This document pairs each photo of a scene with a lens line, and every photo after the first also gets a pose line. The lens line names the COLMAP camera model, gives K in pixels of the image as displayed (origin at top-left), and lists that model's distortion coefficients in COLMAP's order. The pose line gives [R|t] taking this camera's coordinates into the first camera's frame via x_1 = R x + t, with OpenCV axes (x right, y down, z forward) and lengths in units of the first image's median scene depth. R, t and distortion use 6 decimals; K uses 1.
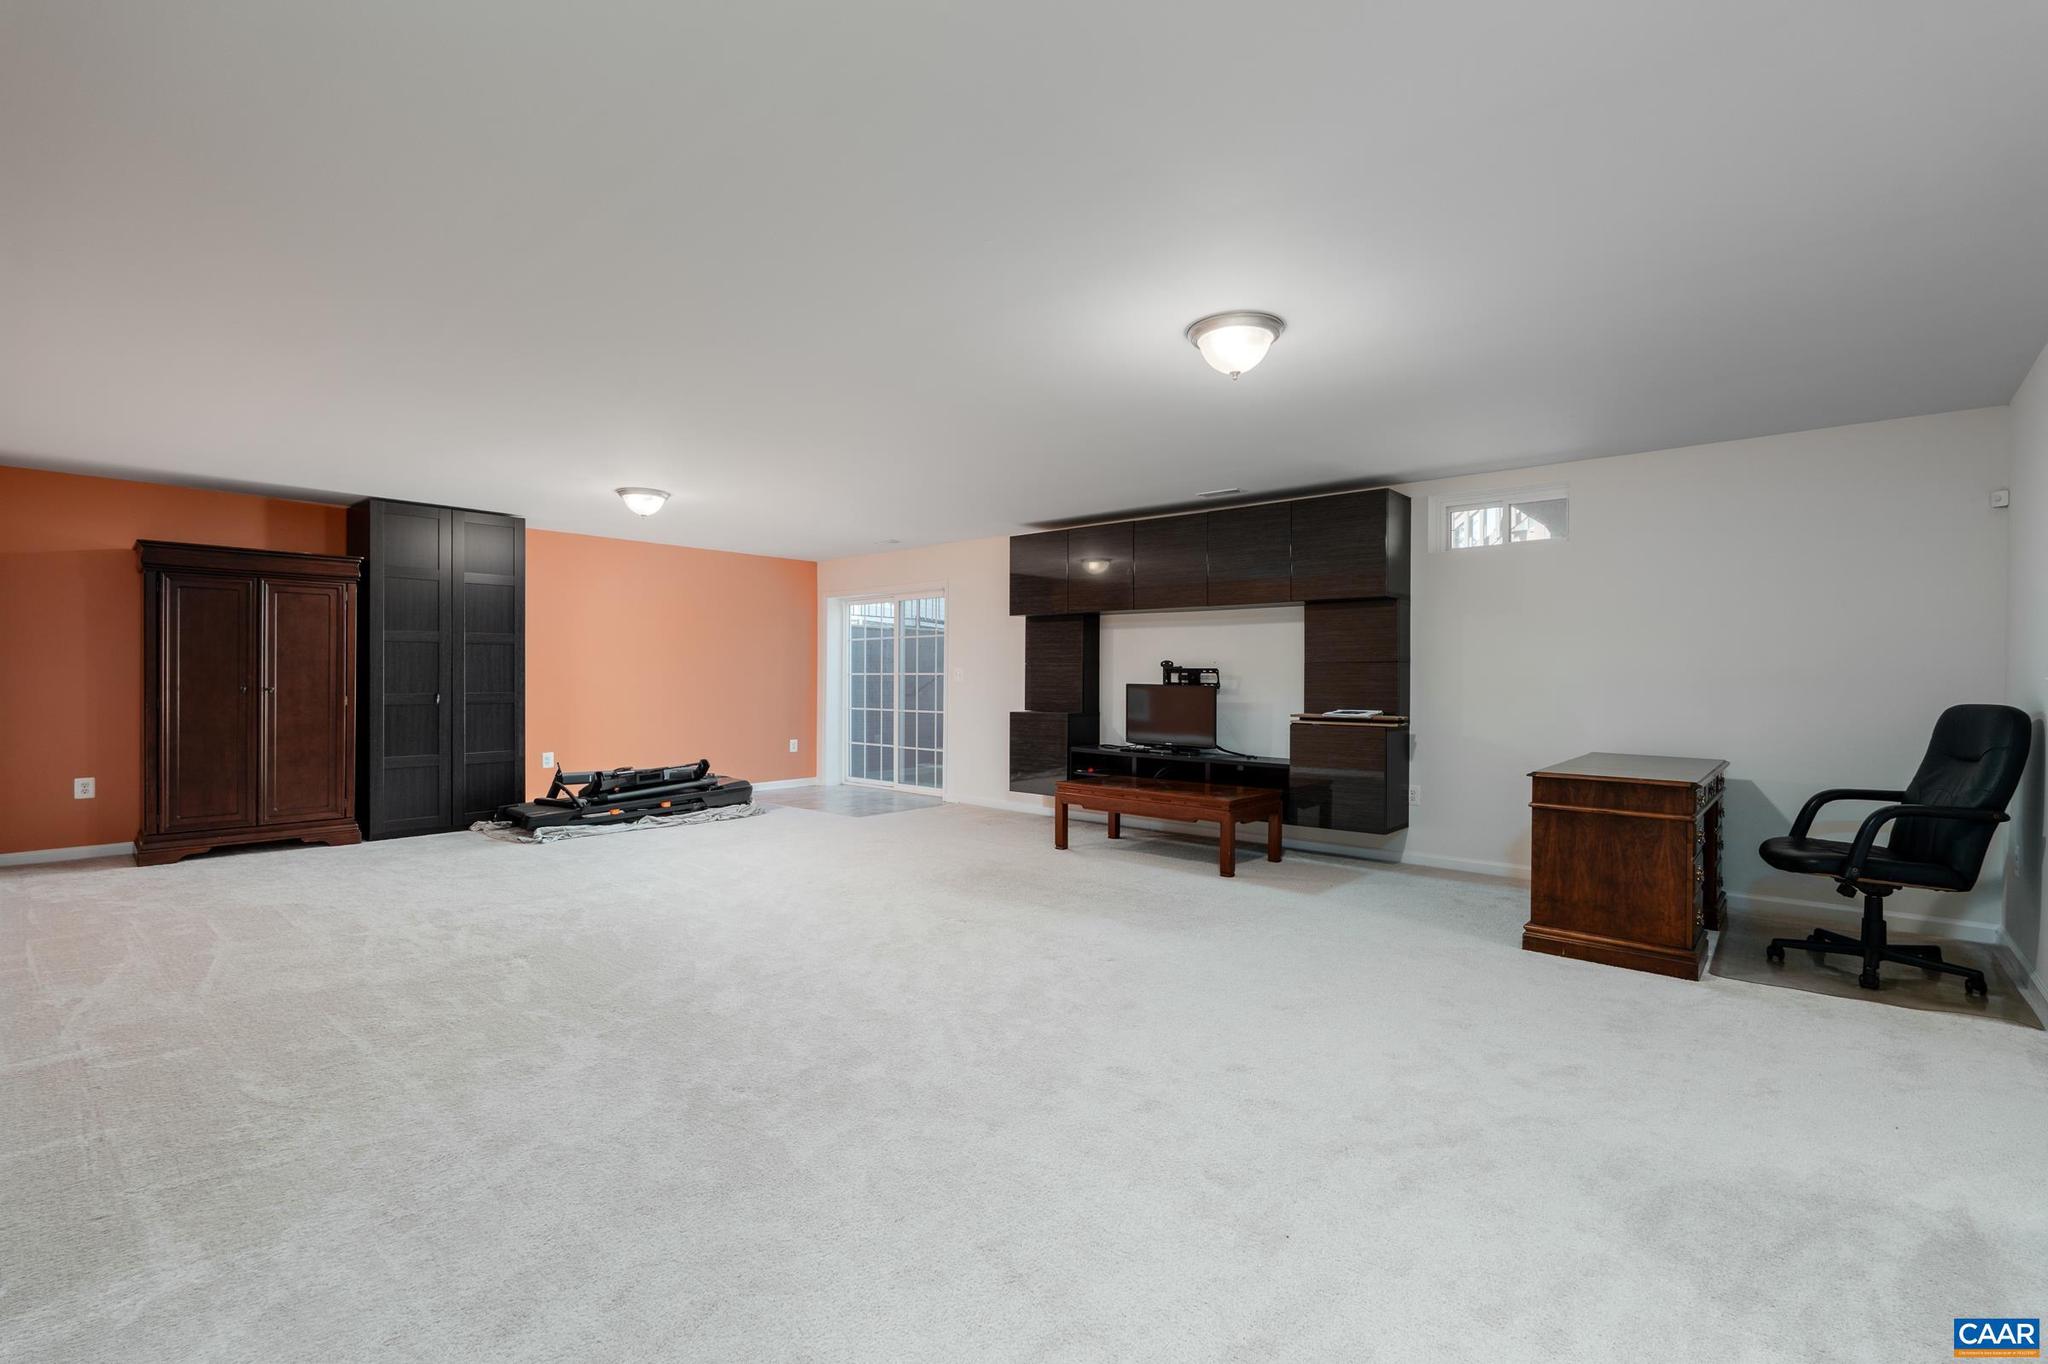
lens RADIAL K [[944.6, 0, 1031.1], [0, 944.6, 693.9], [0, 0, 1]] dist [-0.000481, -0.000201]
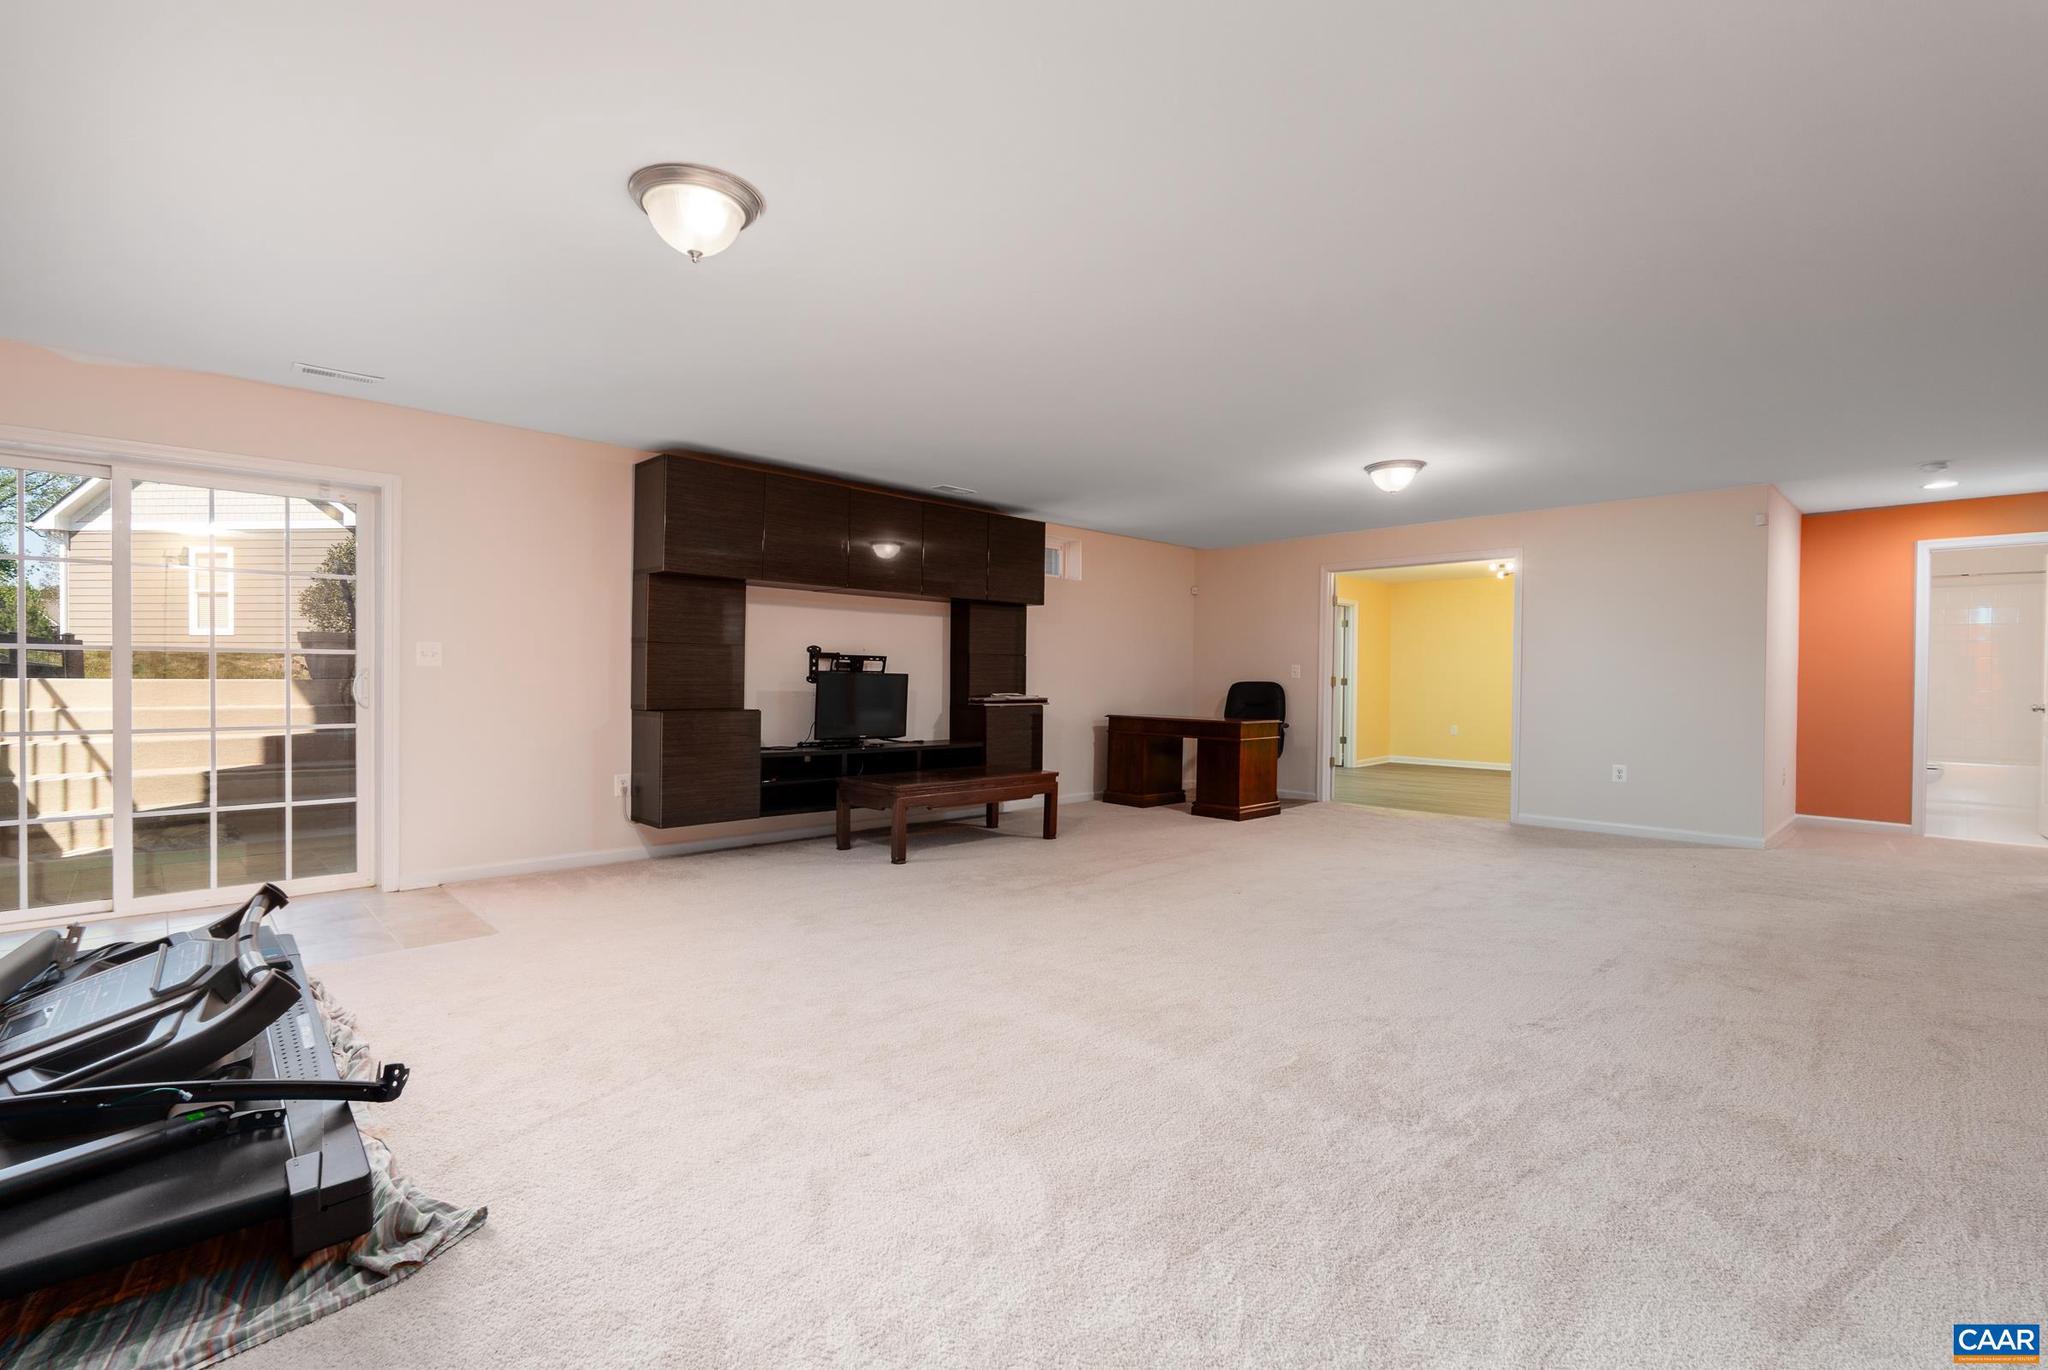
lens RADIAL K [[944.6, 0, 1031.1], [0, 944.6, 696.9], [0, 0, 1]] dist [-0.000481, -0.000201]
pose [[0.045496, -0.027381, 0.998589, -0.769956], [0.003874, 0.999622, 0.027232, -0.010793], [-0.998957, 0.002630, 0.045585, 0.790867]]
